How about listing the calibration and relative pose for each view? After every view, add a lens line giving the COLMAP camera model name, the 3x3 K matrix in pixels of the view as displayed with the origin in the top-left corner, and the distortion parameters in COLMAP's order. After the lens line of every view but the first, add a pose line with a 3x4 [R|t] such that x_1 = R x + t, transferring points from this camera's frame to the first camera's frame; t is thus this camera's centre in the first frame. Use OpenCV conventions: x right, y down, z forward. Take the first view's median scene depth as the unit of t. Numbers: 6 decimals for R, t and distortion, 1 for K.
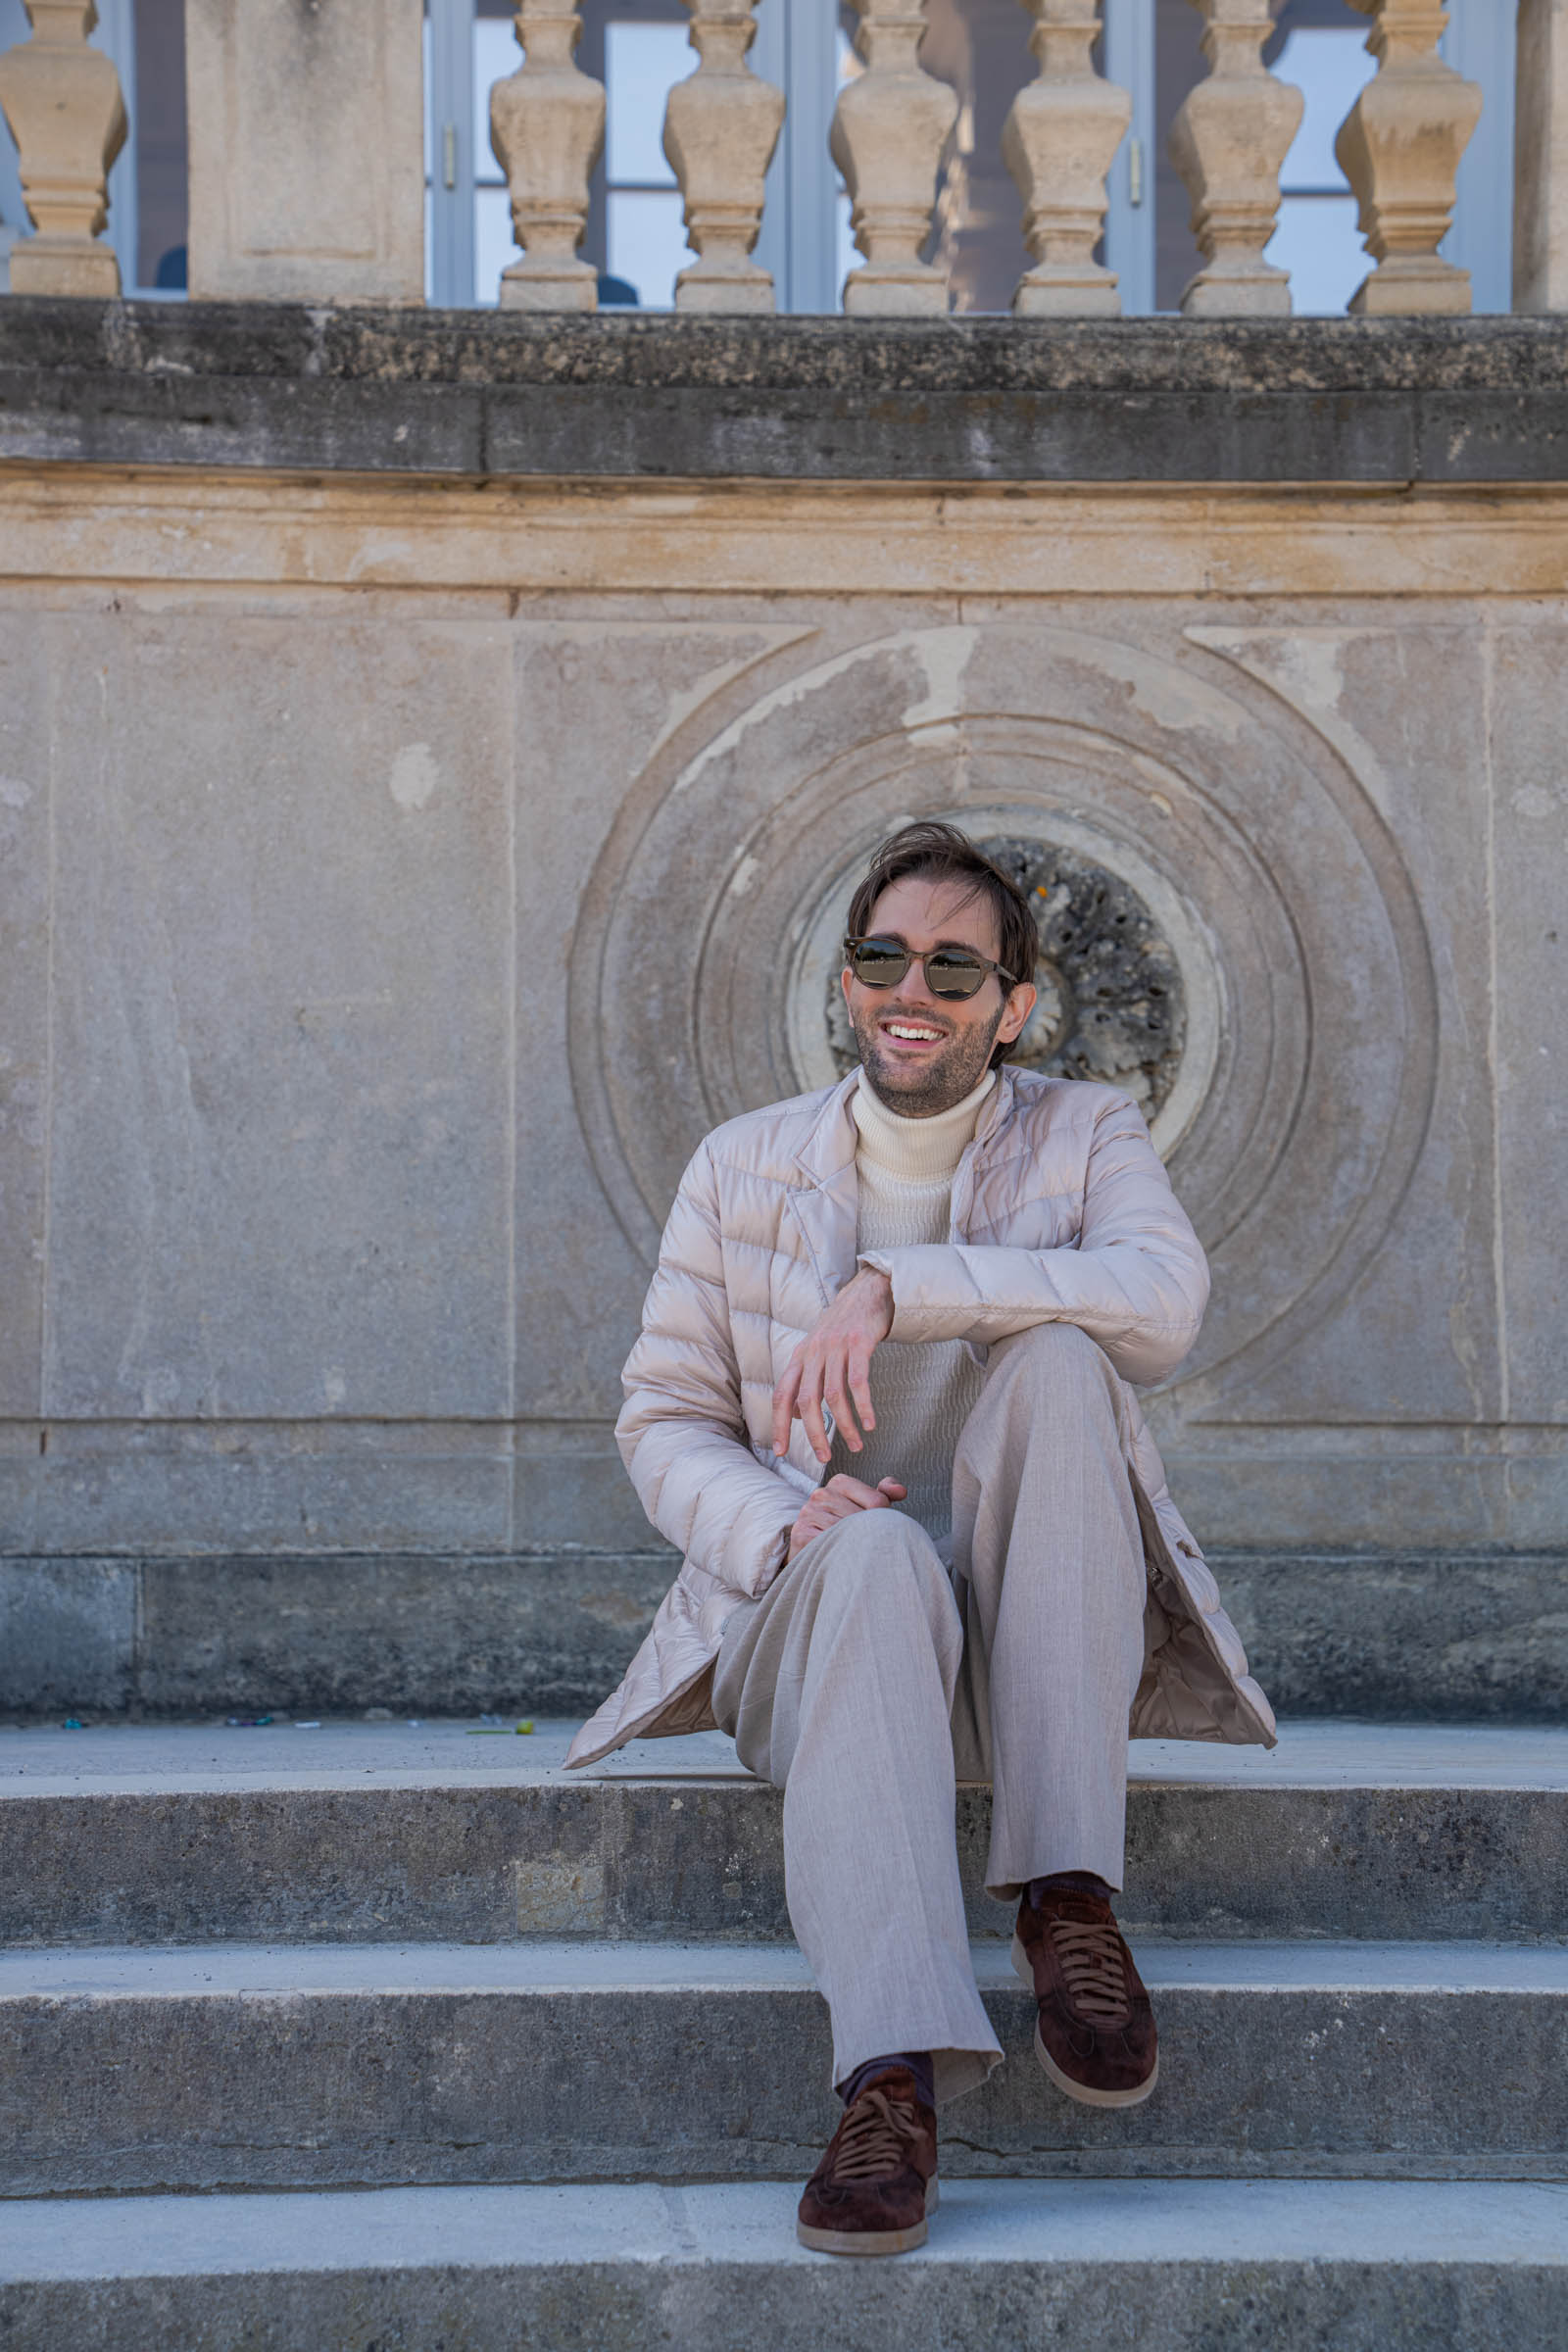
lens RADIAL K [[4123.6, 0, 698.2], [0, 4123.6, 1235.1], [0, 0, 1]] dist [0.320561, 0.000000]
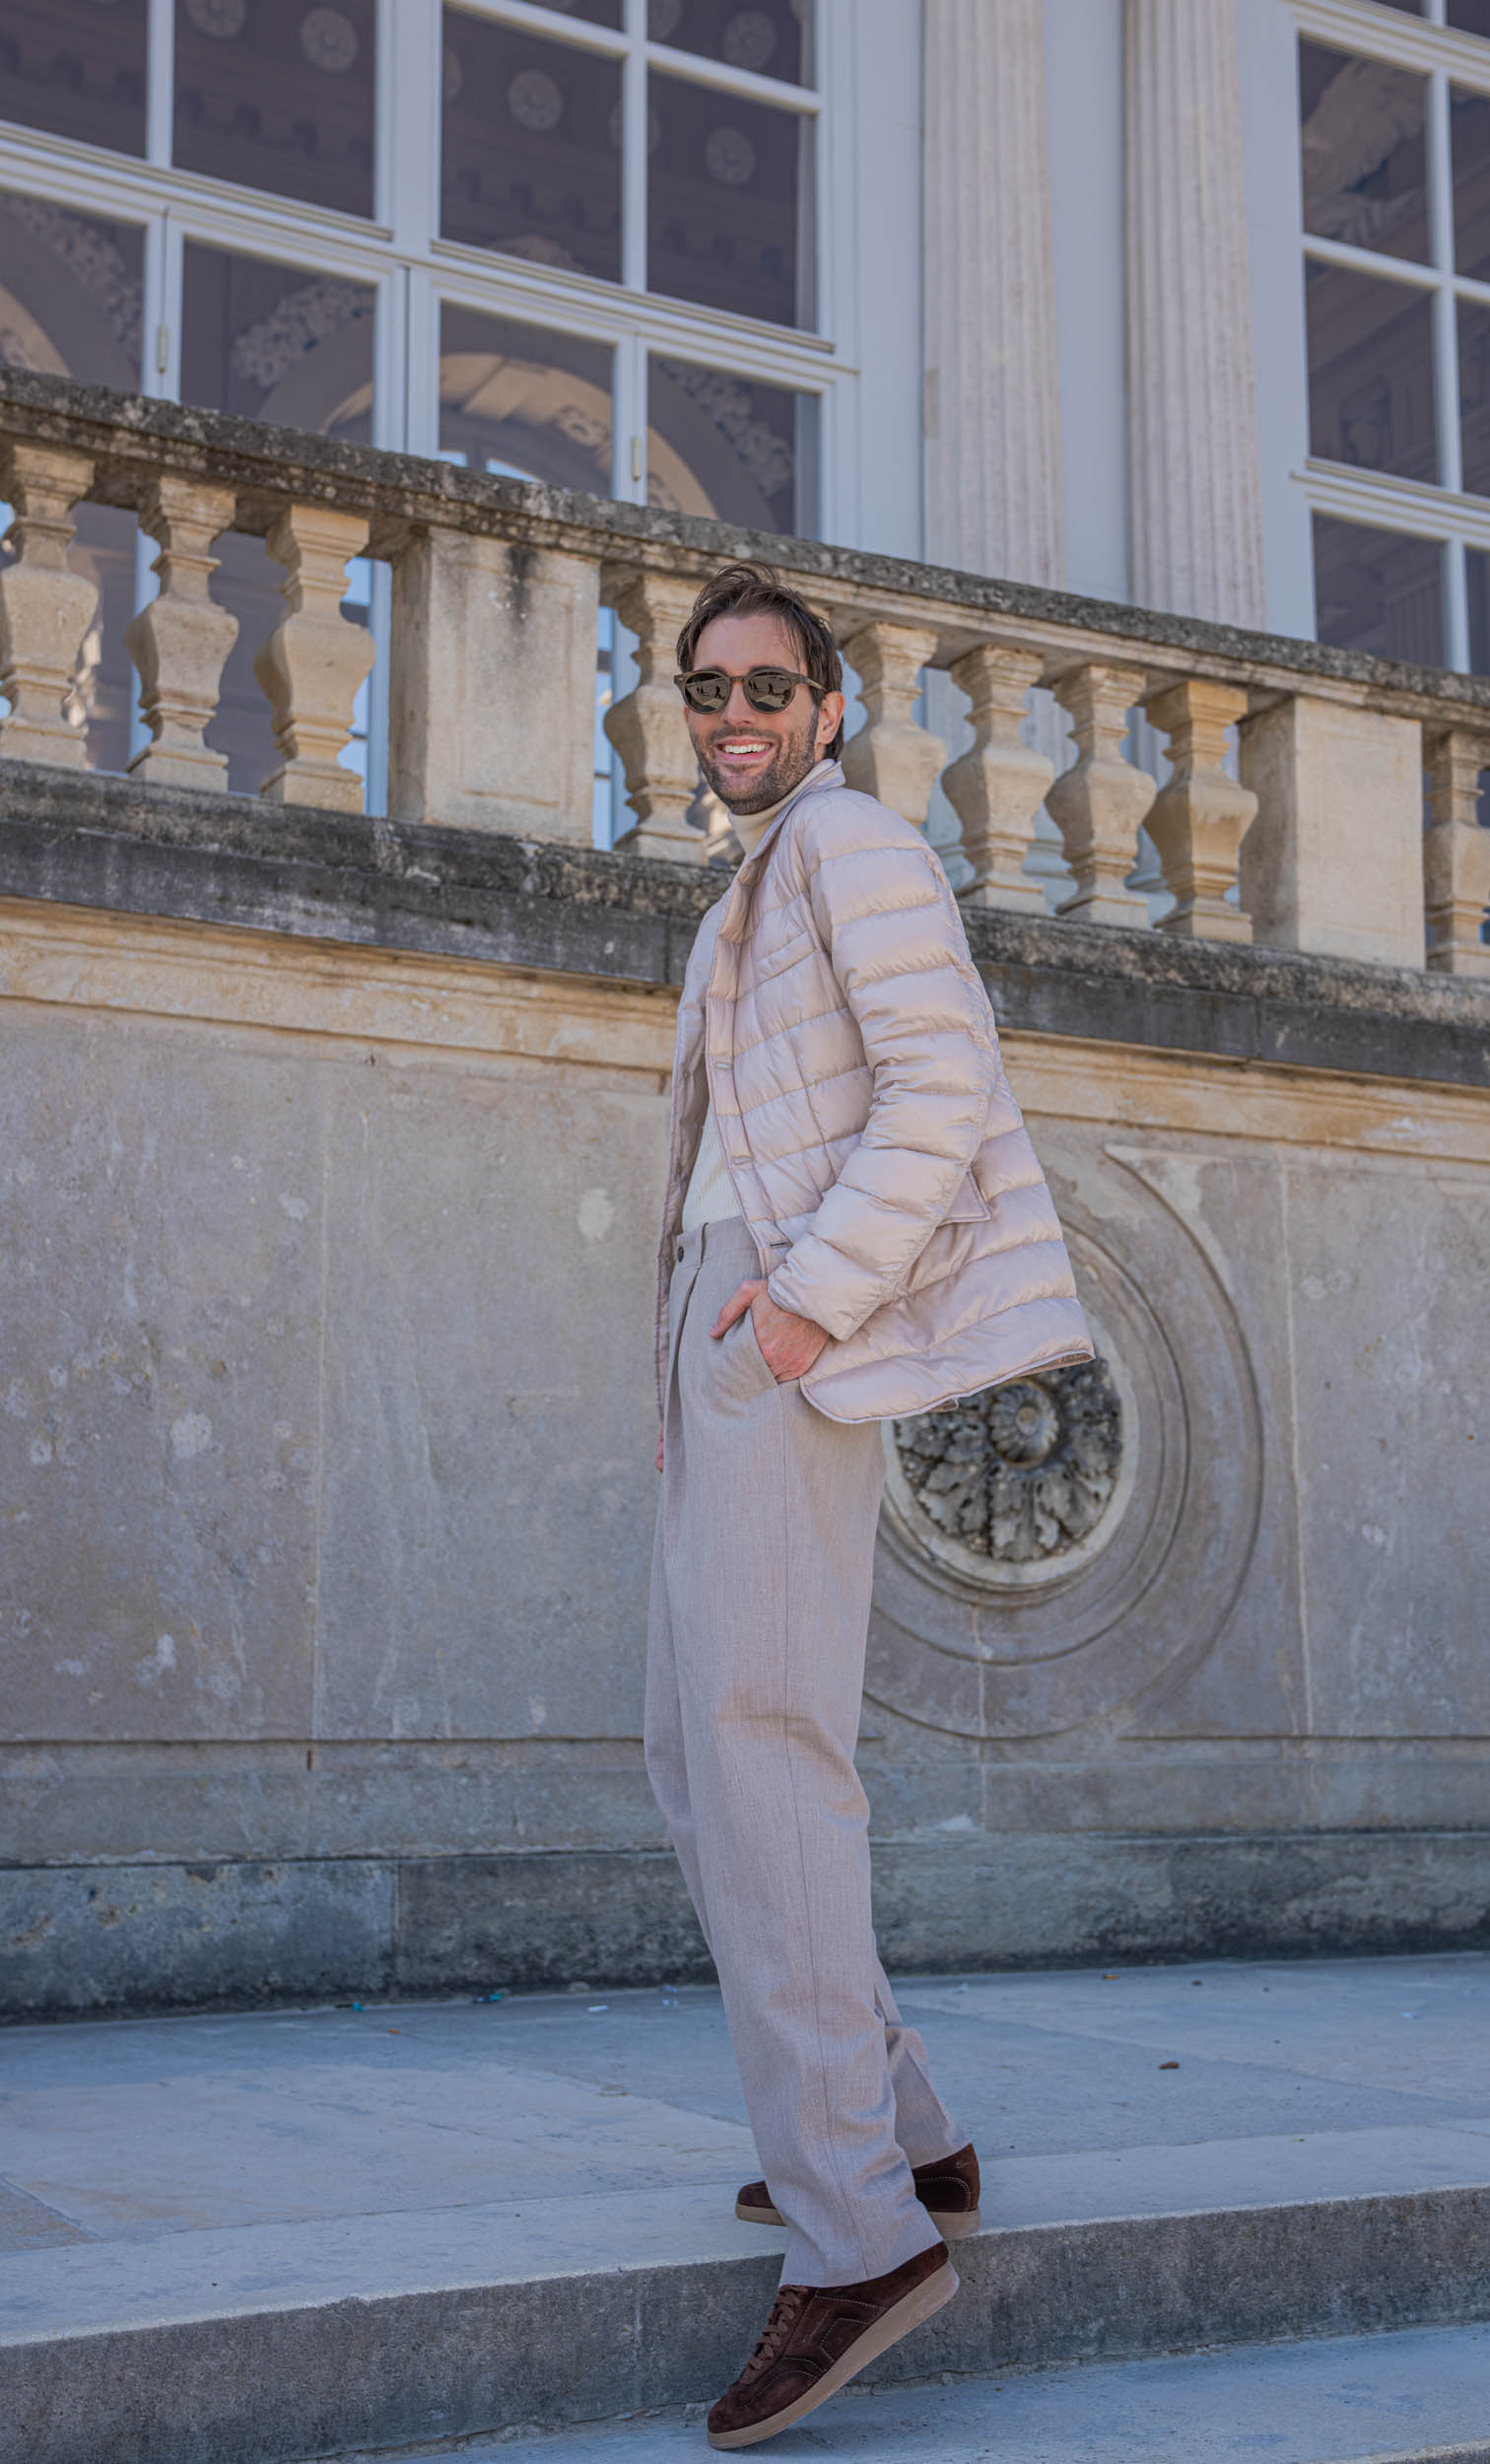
lens RADIAL K [[2952.5, 0, 777.8], [0, 2952.5, 1214.4], [0, 0, 1]] dist [0.044545, 0.000000]
pose [[0.908137, 0.071219, 0.412572, -0.385839], [-0.041506, 0.995886, -0.080551, -0.041197], [-0.416611, 0.056027, 0.907357, 0.170376]]
